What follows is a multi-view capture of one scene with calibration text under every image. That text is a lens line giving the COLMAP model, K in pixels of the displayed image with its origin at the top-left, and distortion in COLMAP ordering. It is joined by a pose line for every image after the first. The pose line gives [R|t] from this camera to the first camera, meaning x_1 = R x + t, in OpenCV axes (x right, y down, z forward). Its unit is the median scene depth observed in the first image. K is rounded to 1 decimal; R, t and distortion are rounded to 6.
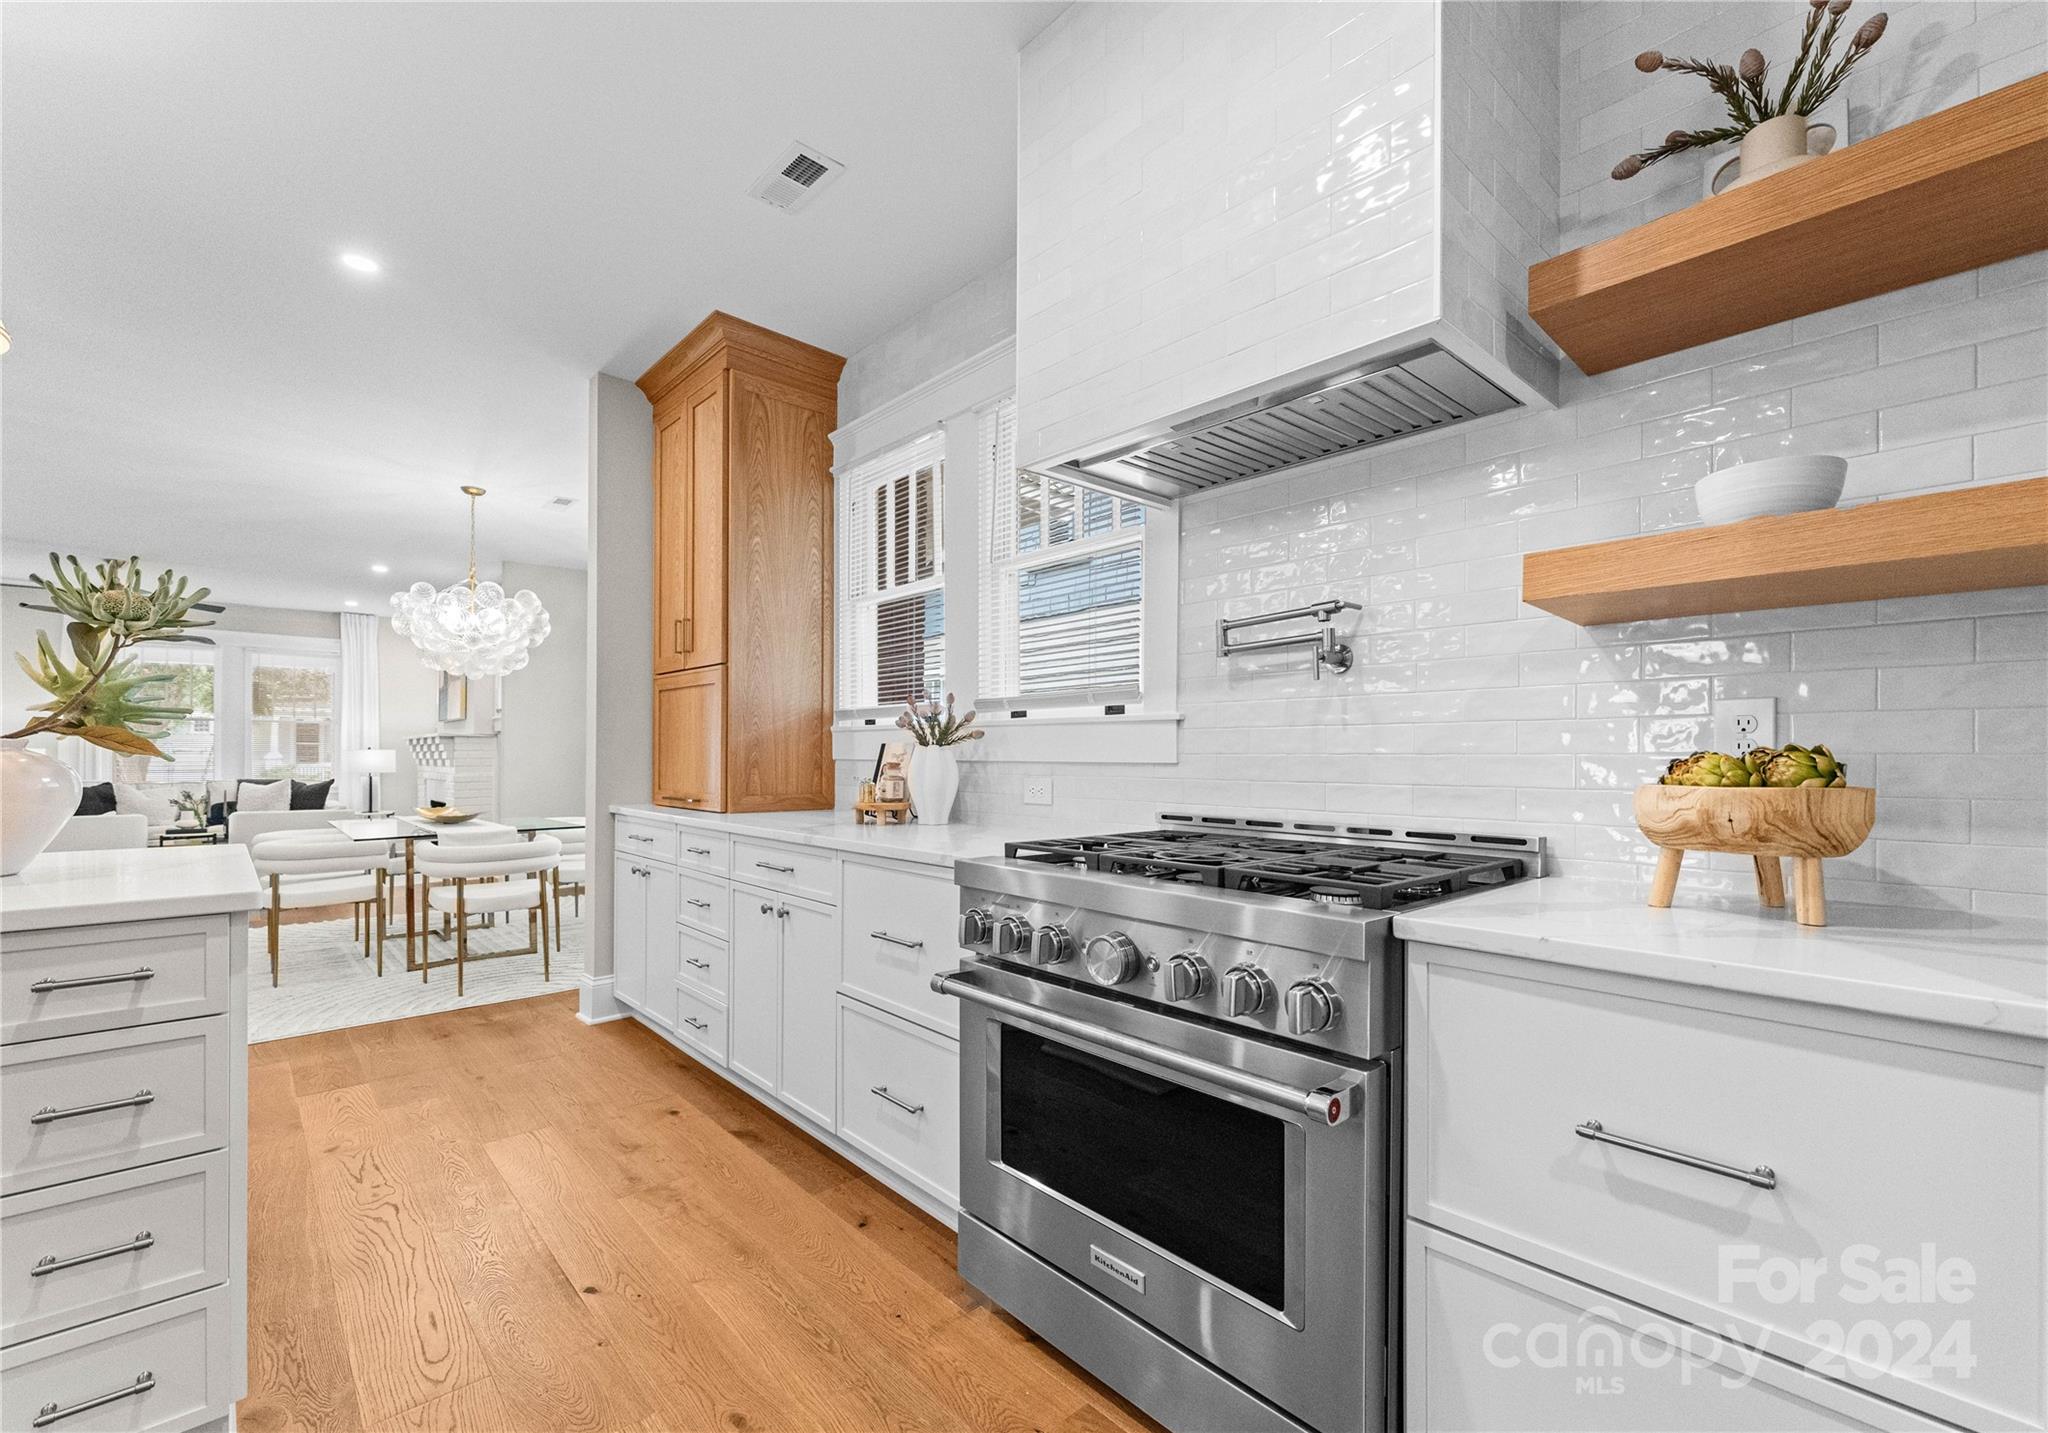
lens RADIAL K [[876.2, 0, 1024.0], [0, 876.2, 716.5], [0, 0, 1]] dist [0.000379, 0.000270]
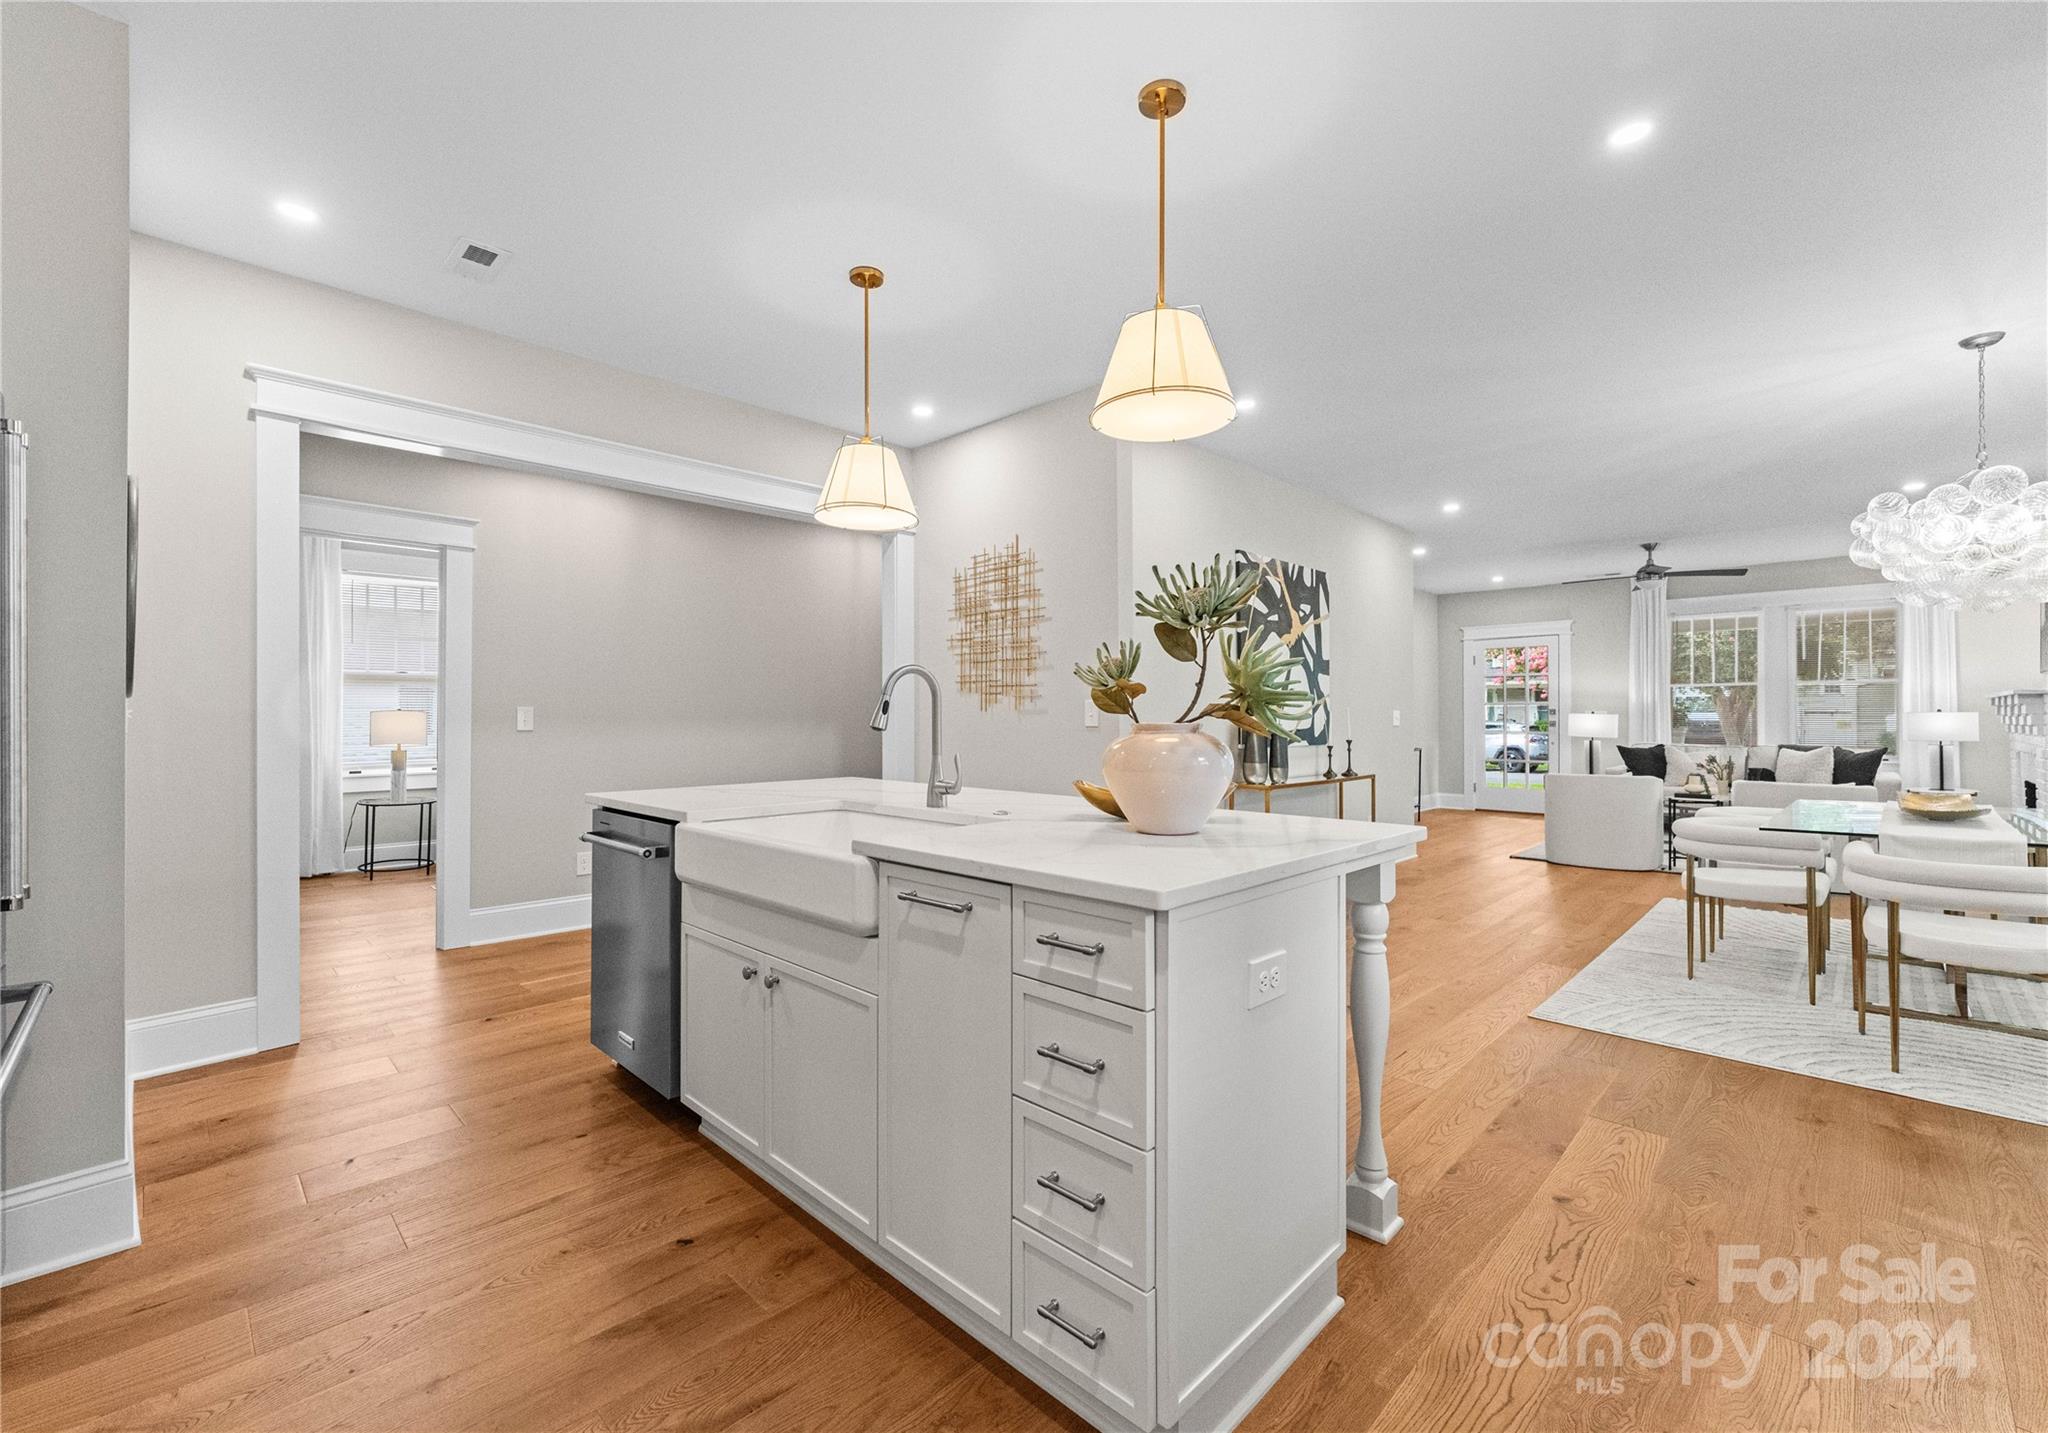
lens RADIAL K [[864.3, 0, 1018.0], [0, 864.3, 708.9], [0, 0, 1]] dist [0.000742, 0.000644]
pose [[0.051783, -0.014012, -0.998560, 0.014837], [0.050706, 0.998649, -0.011383, 0.002841], [0.997370, -0.050043, 0.052424, 0.297734]]
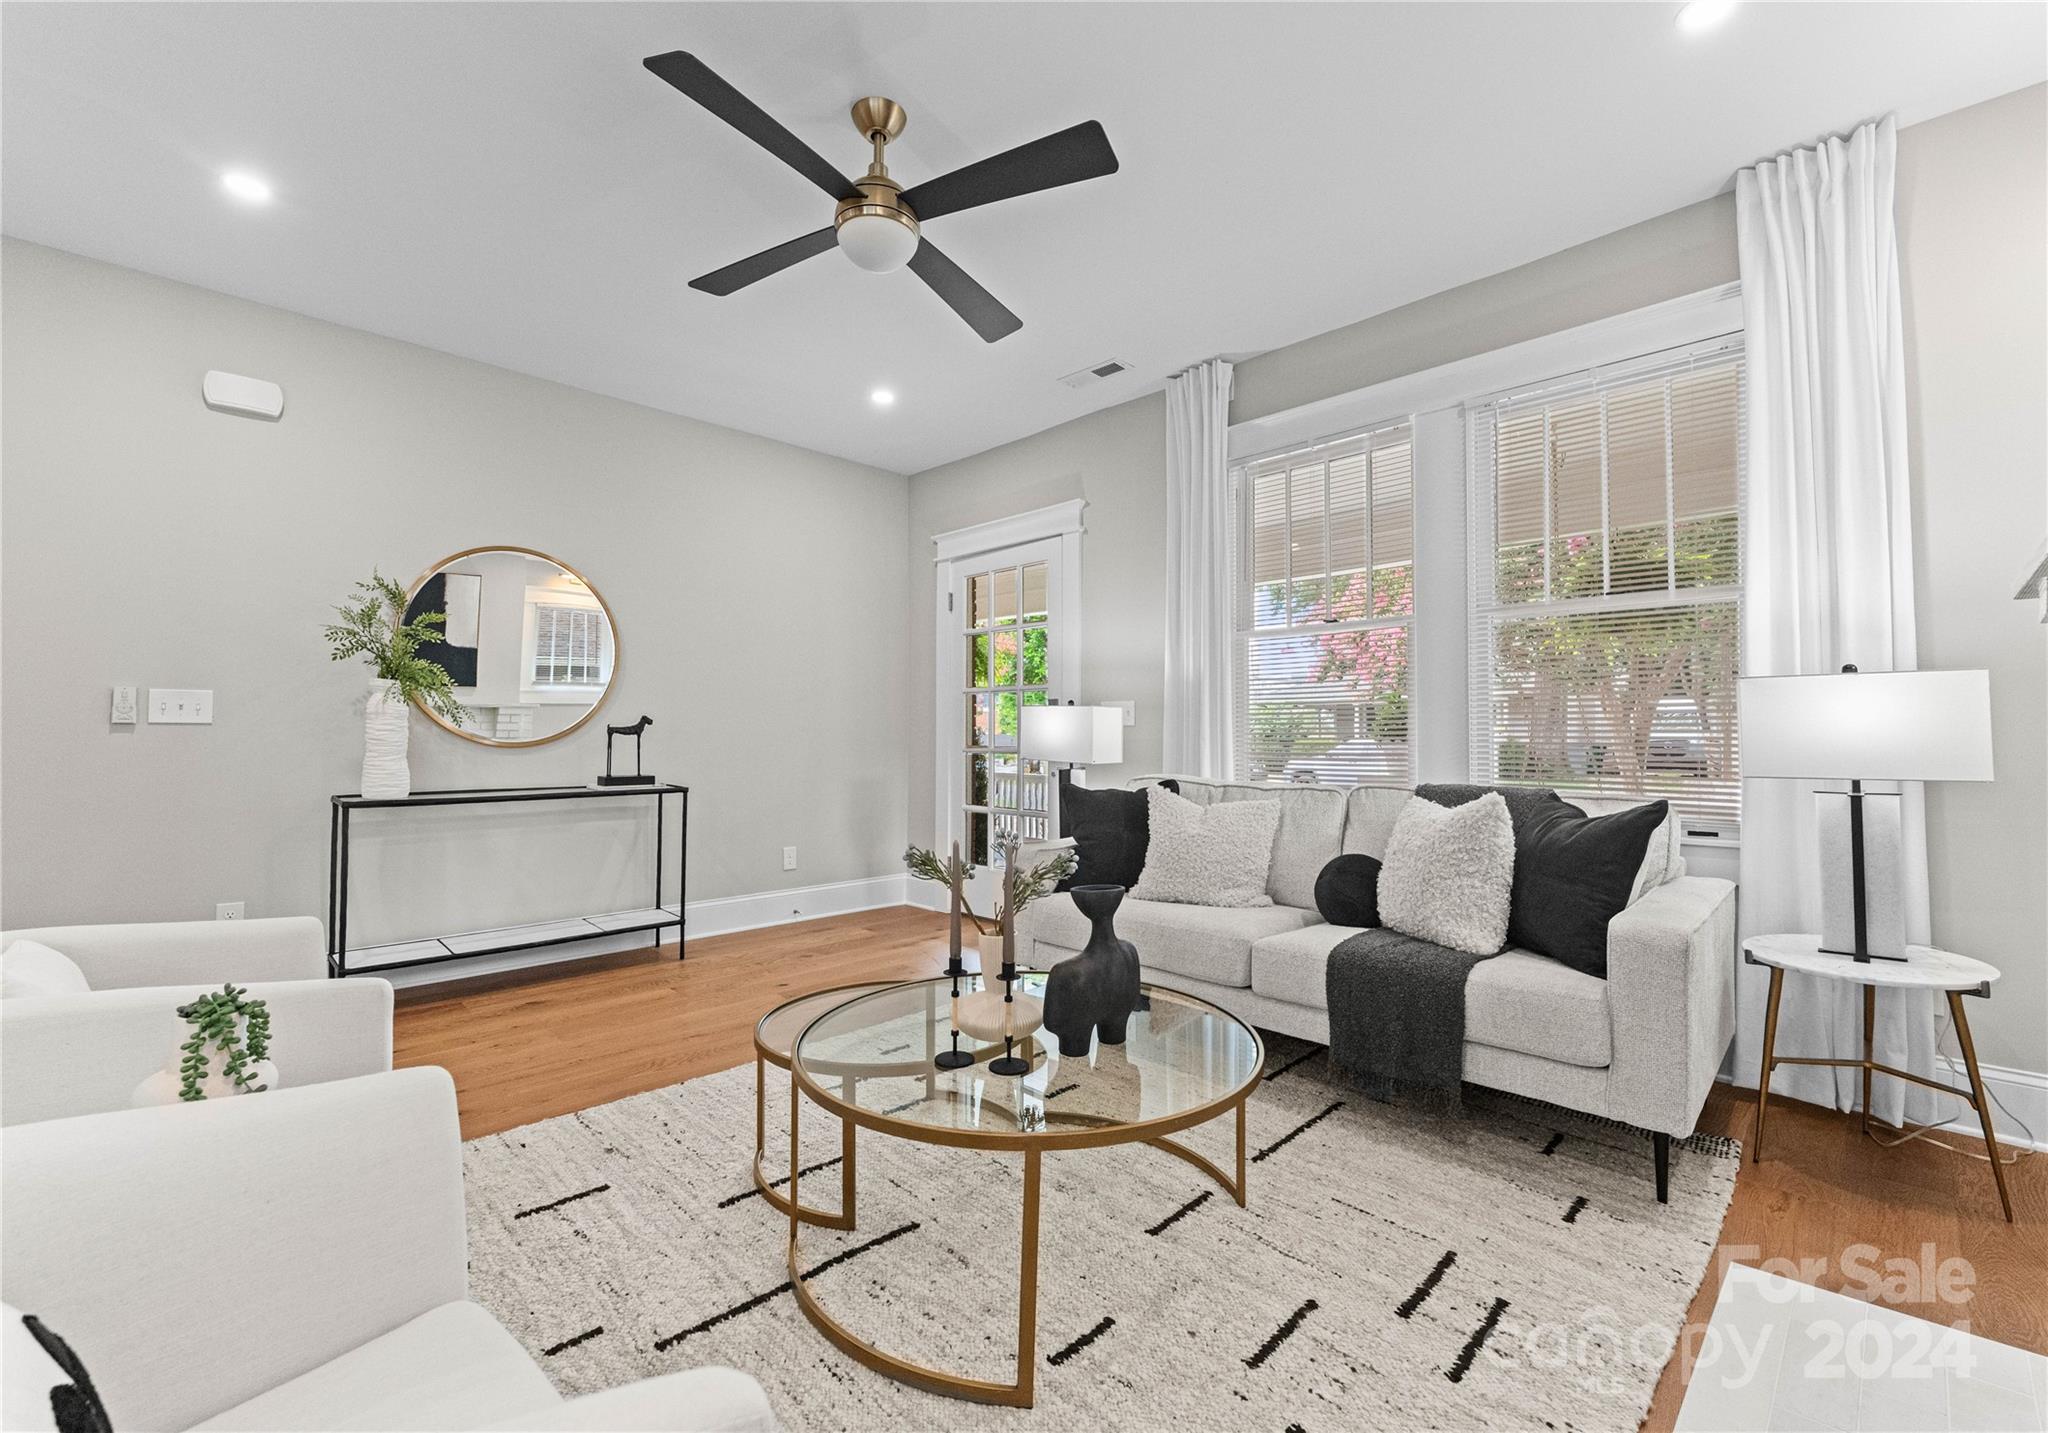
lens RADIAL K [[886.3, 0, 1012.9], [0, 886.3, 710.5], [0, 0, 1]] dist [-0.001924, -0.000248]
pose [[0.047676, -0.039160, -0.998095, -1.423030], [0.052586, 0.997944, -0.036642, 0.121086], [0.997478, -0.050739, 0.049637, 2.072241]]
